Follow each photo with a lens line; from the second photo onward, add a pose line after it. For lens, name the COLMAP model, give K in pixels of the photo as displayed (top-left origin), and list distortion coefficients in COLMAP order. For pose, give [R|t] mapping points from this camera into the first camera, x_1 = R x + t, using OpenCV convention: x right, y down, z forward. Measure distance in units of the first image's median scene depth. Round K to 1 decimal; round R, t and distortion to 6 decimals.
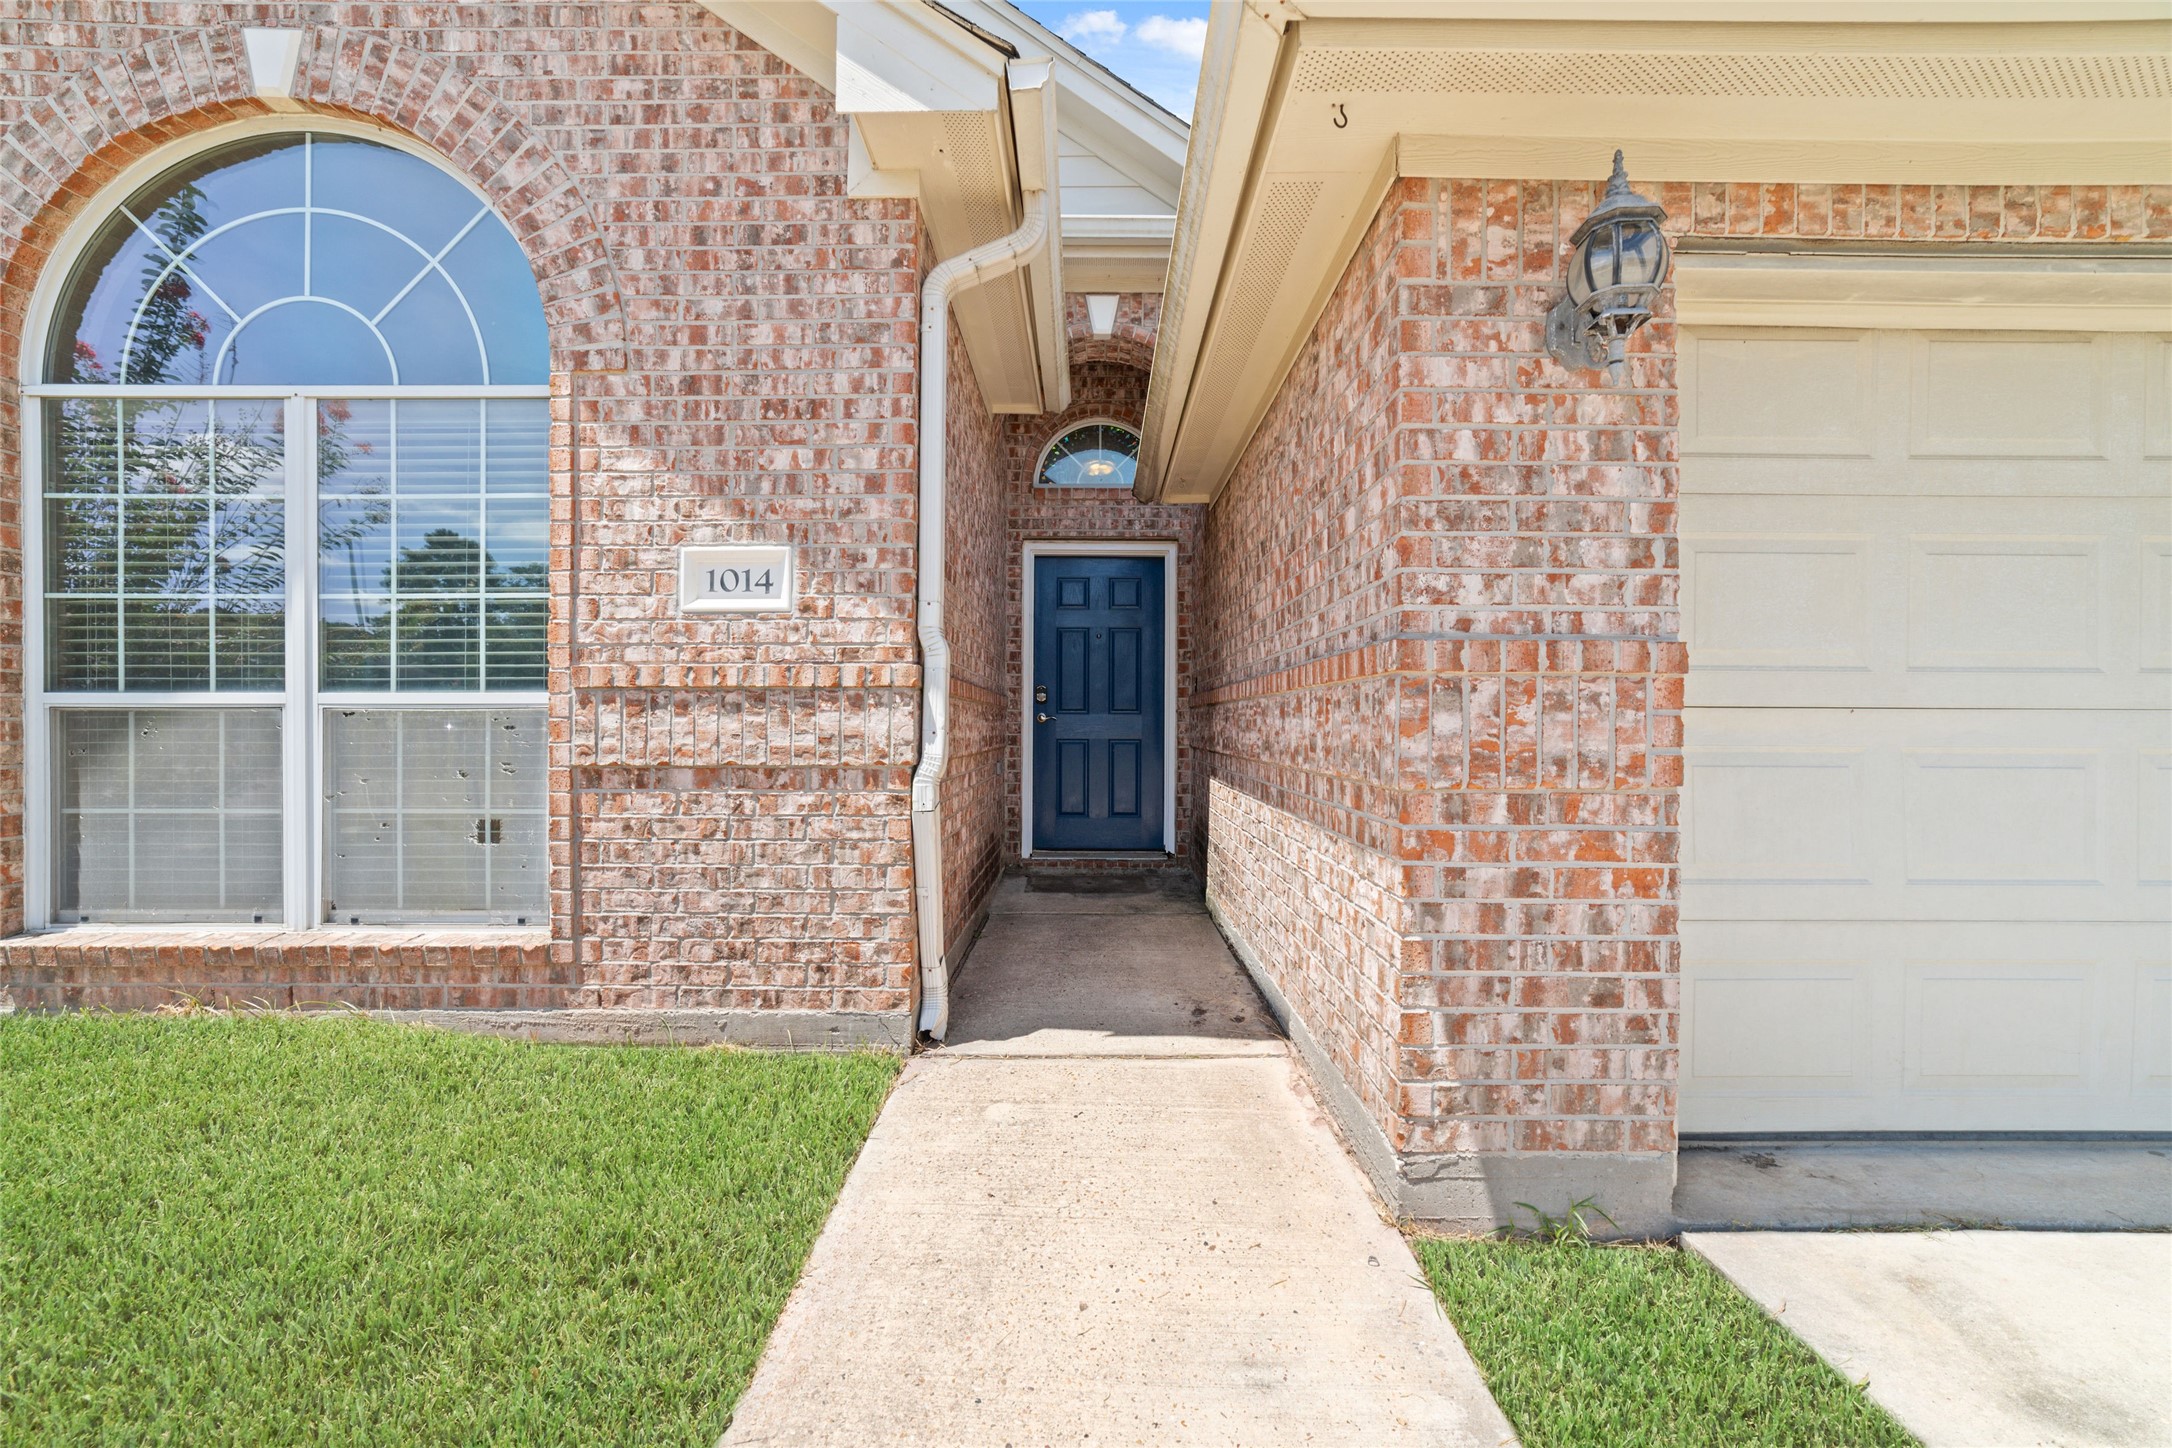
lens RADIAL K [[833.0, 0, 1091.4], [0, 833.0, 724.6], [0, 0, 1]] dist [-0.026145, 0.009555]
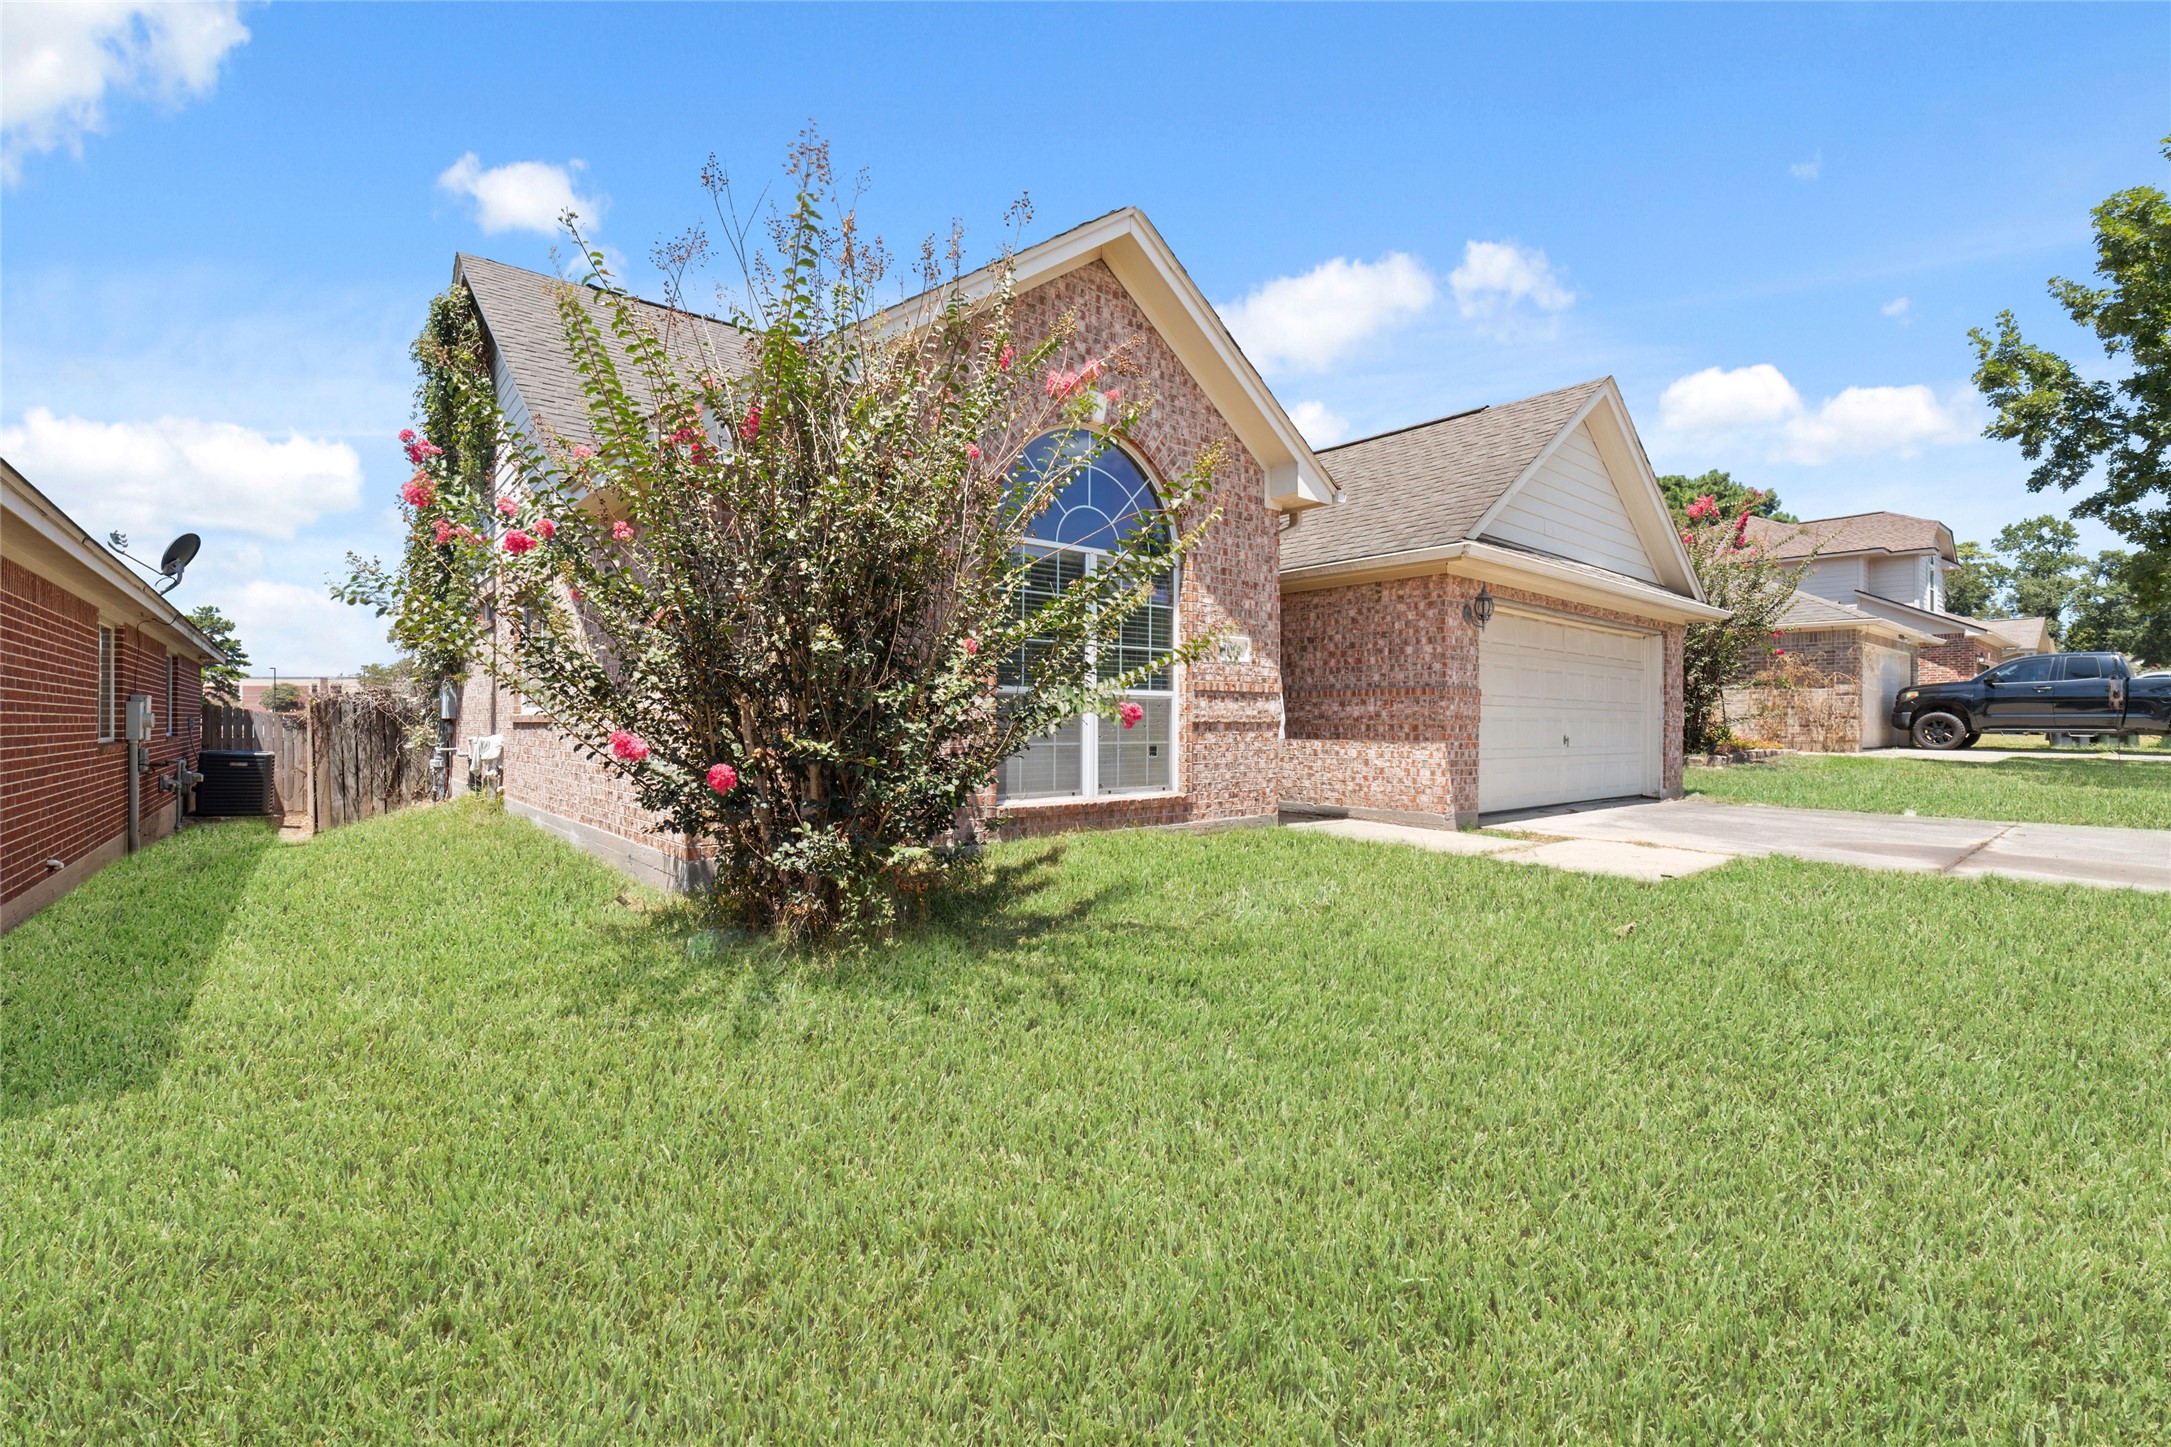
lens RADIAL K [[832.6, 0, 1090.9], [0, 832.6, 724.1], [0, 0, 1]] dist [-0.026145, 0.009555]
pose [[0.792748, 0.000850, 0.609549, -2.356851], [-0.001005, 0.999999, -0.000087, 0.056764], [-0.609549, -0.000544, 0.792748, -0.771651]]
